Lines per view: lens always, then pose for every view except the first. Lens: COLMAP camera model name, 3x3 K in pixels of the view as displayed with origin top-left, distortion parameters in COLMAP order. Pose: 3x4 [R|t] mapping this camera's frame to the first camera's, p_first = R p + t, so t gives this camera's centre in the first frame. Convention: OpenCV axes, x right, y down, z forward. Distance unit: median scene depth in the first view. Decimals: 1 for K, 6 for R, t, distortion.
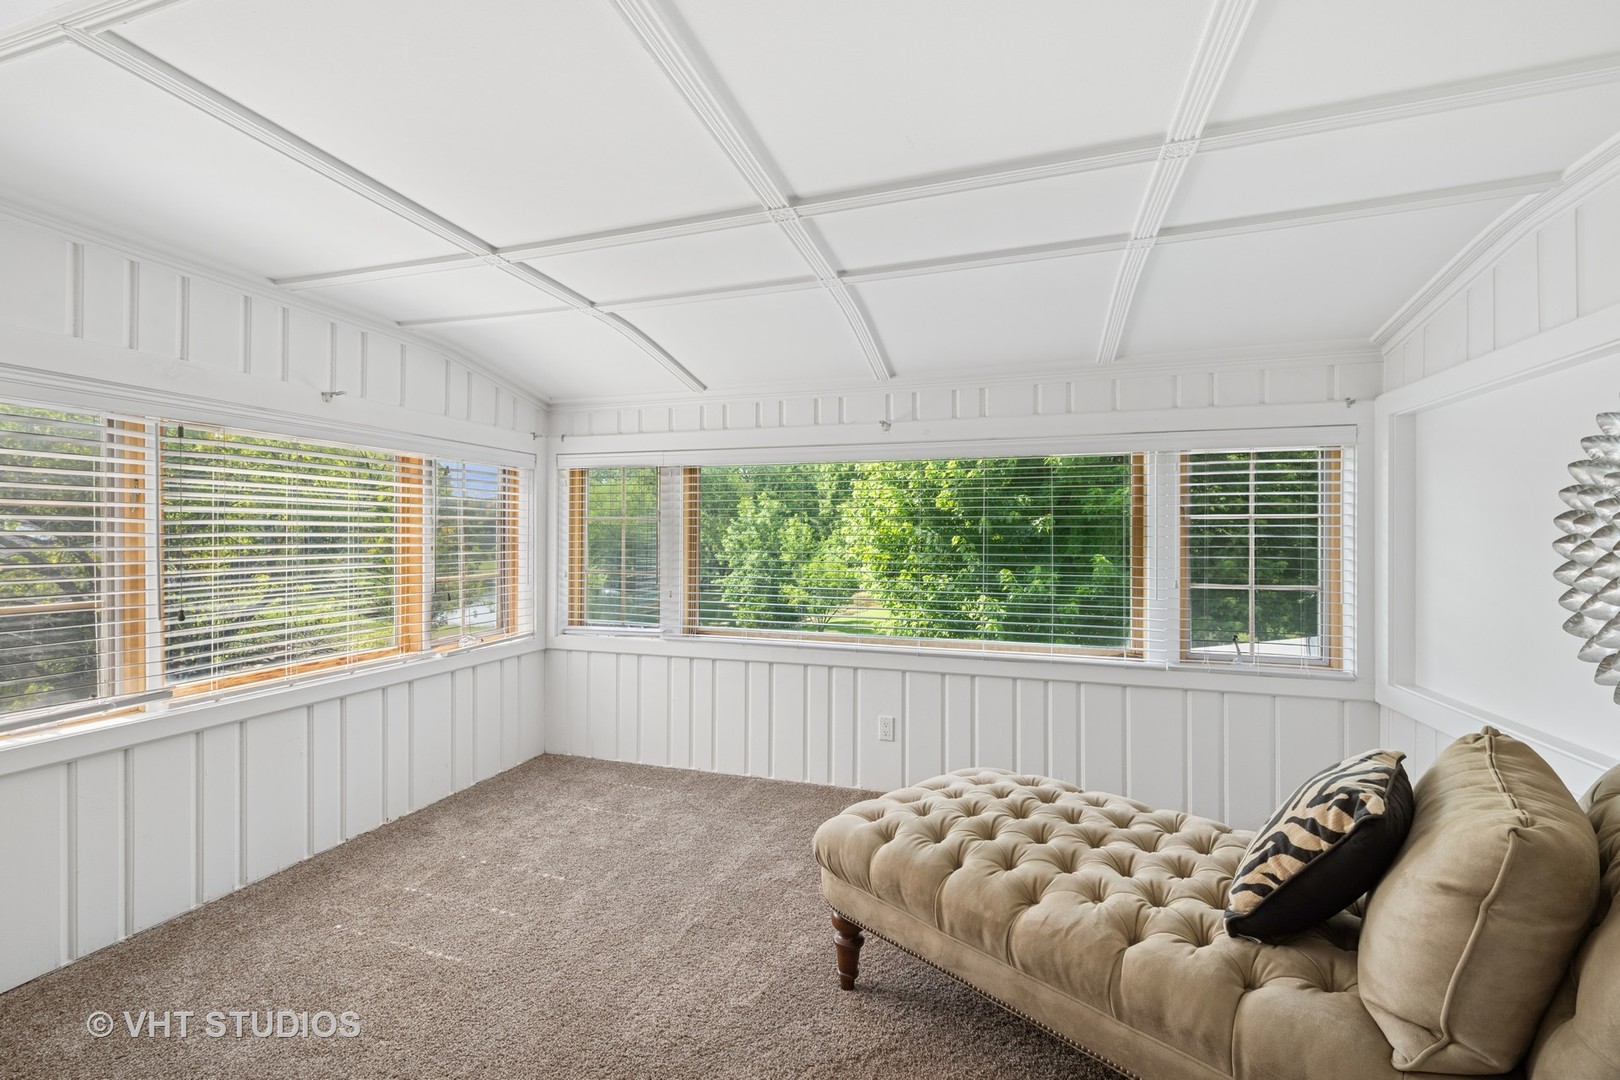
lens RADIAL K [[674.3, 0, 825.0], [0, 674.3, 534.3], [0, 0, 1]] dist [-0.000289, -0.000854]
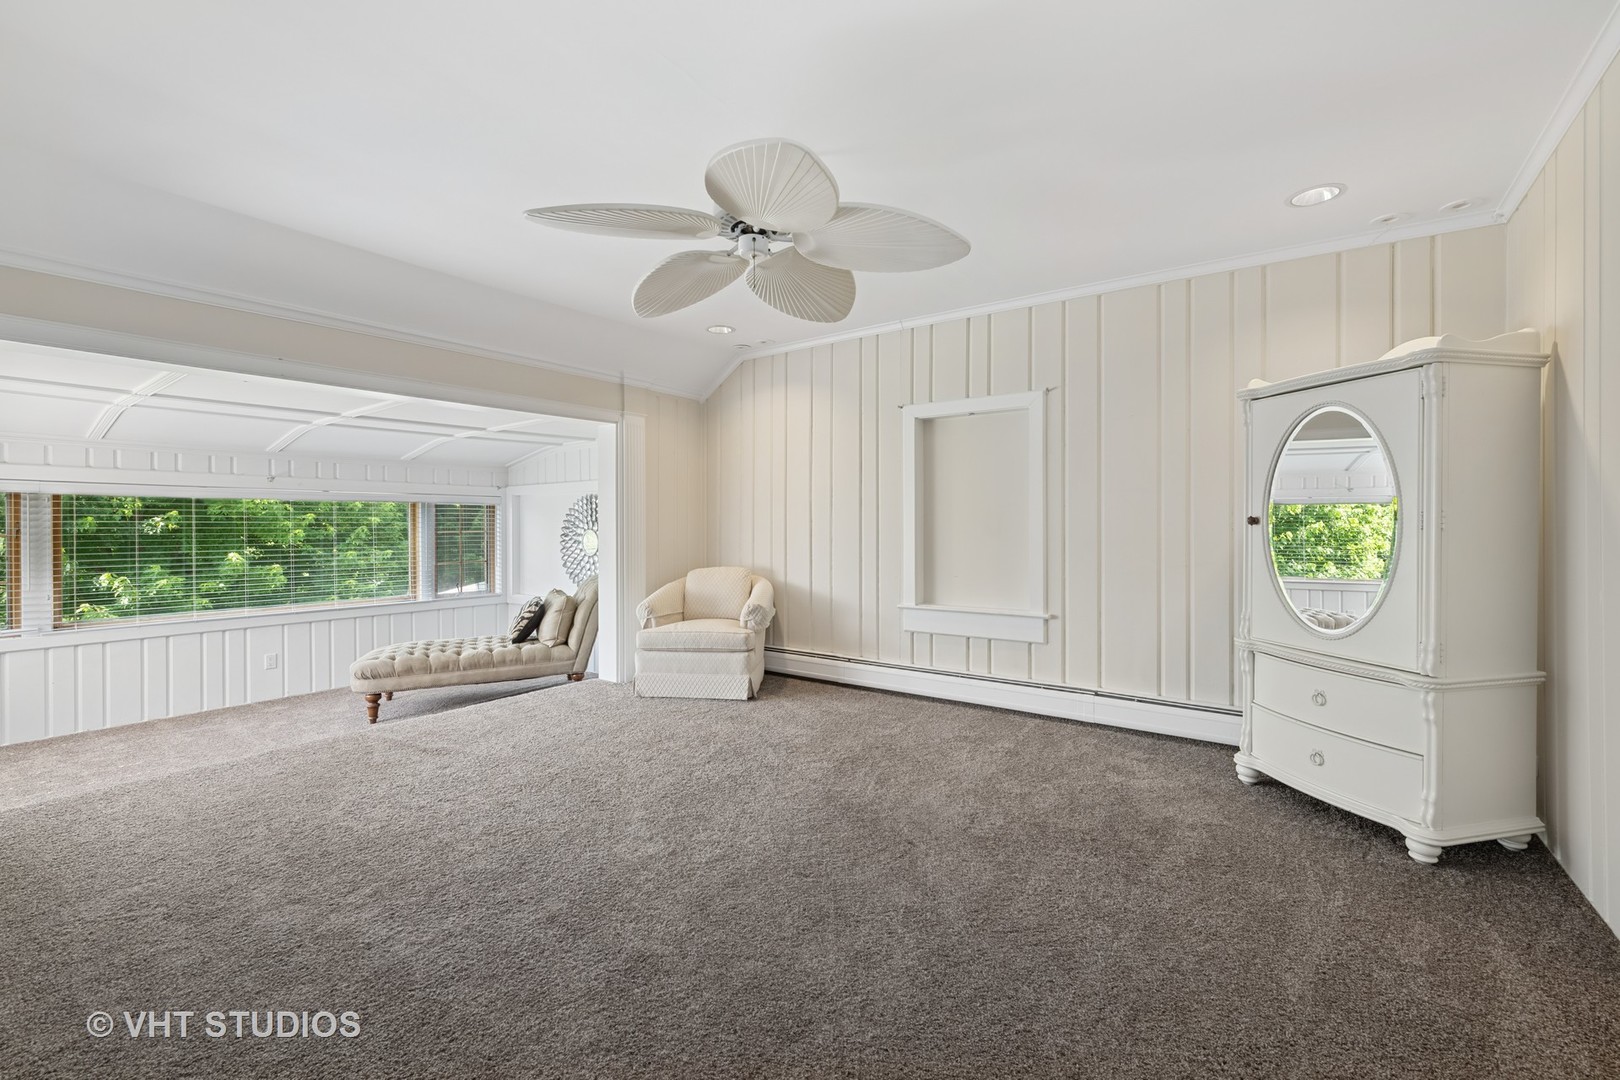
lens RADIAL K [[674.3, 0, 822.6], [0, 674.3, 529.6], [0, 0, 1]] dist [-0.000289, -0.000854]
pose [[0.311761, -0.012139, 0.950083, -1.290102], [0.000258, 0.999919, 0.012691, -0.068932], [-0.950161, -0.003712, 0.311739, -0.985920]]
